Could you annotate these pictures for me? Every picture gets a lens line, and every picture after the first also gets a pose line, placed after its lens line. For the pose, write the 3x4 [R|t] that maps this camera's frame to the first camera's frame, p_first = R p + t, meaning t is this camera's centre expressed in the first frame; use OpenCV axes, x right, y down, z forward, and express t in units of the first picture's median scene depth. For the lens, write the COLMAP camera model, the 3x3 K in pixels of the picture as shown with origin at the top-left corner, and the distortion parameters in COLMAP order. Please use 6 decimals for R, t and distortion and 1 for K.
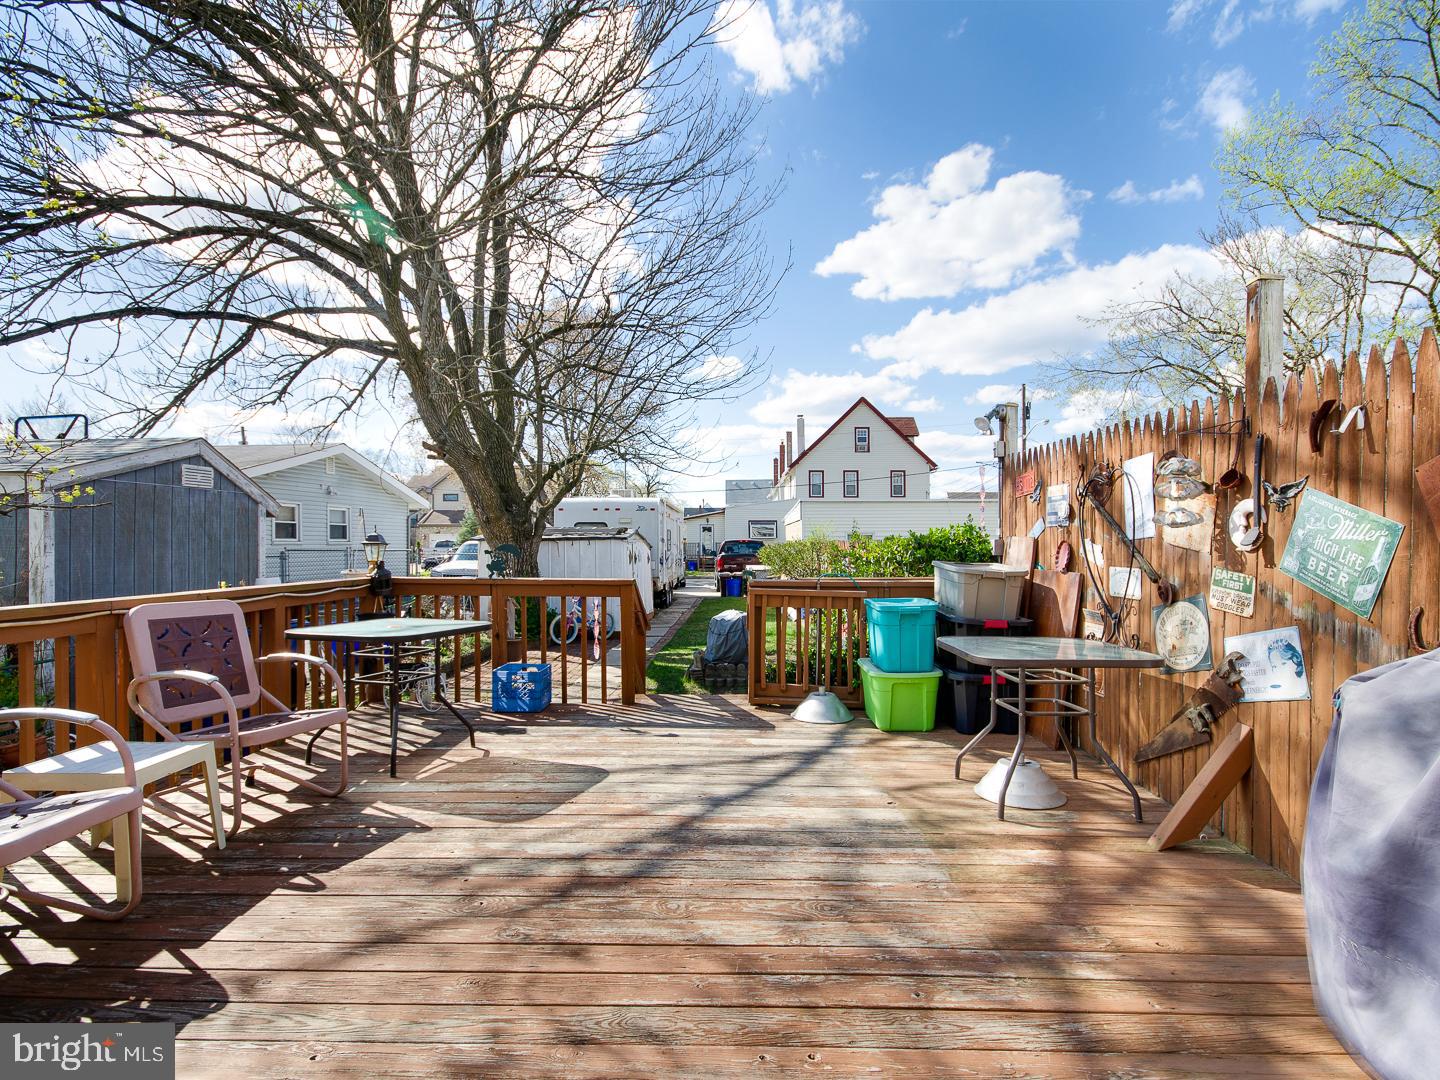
lens RADIAL K [[753.7, 0, 715.0], [0, 753.7, 538.3], [0, 0, 1]] dist [-0.004430, 0.001269]
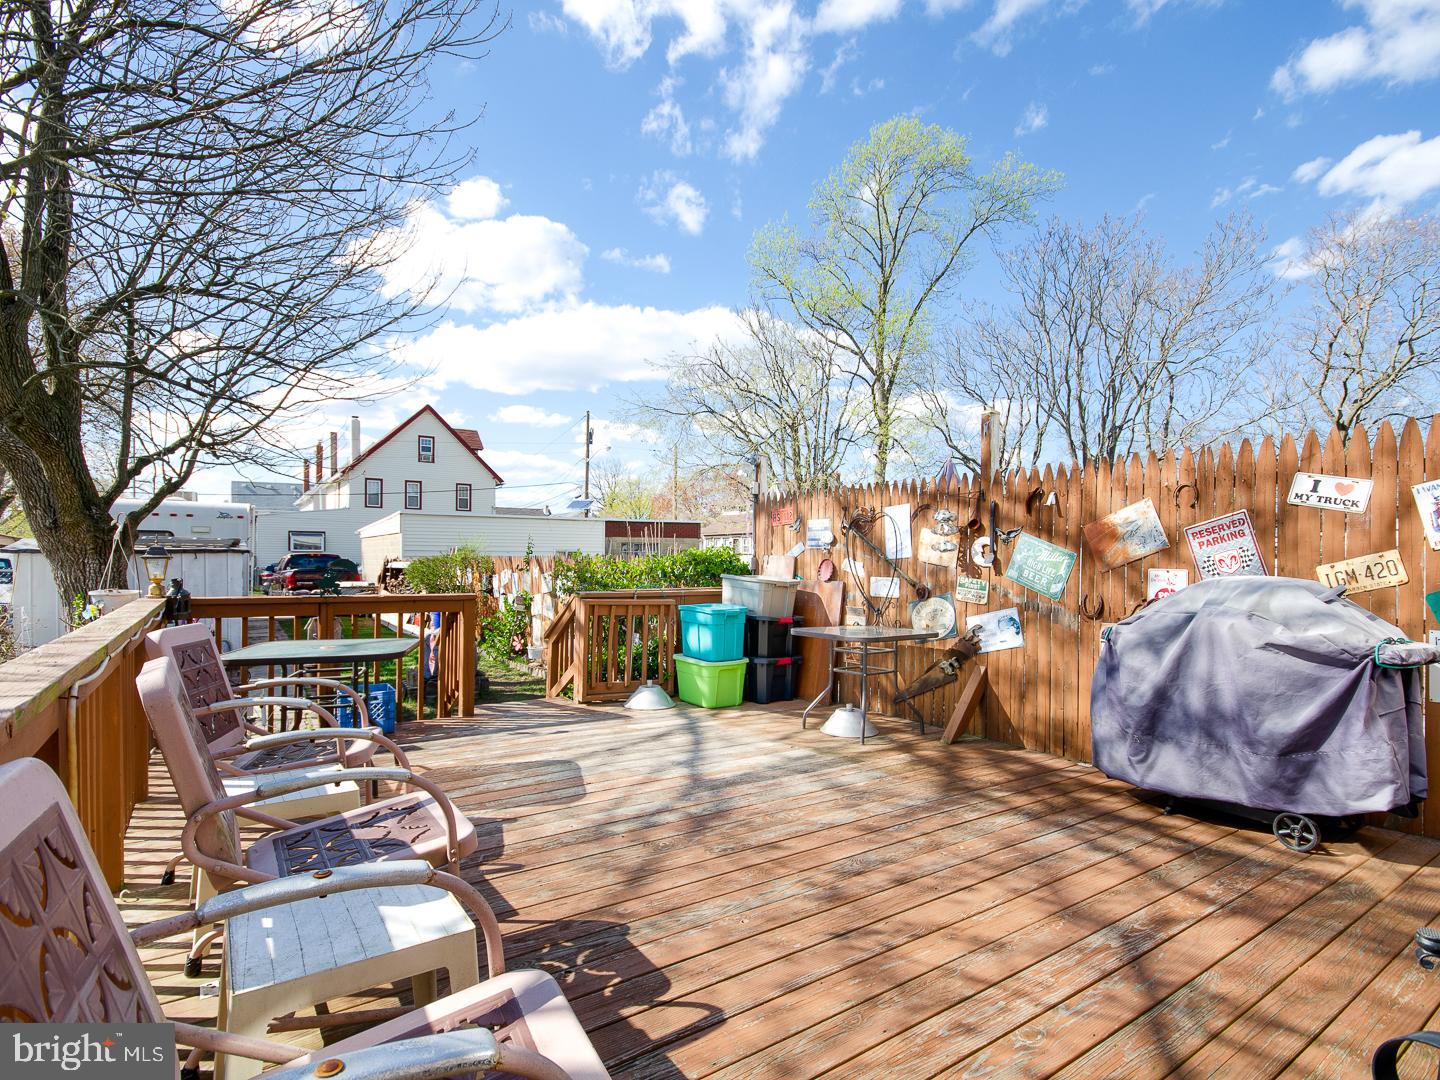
lens RADIAL K [[753.7, 0, 730.1], [0, 753.7, 553.6], [0, 0, 1]] dist [-0.004430, 0.001269]
pose [[0.814983, 0.007904, 0.579431, -0.644176], [-0.008735, 0.999961, -0.001354, -0.005327], [-0.579419, -0.003958, 0.815020, -0.074415]]
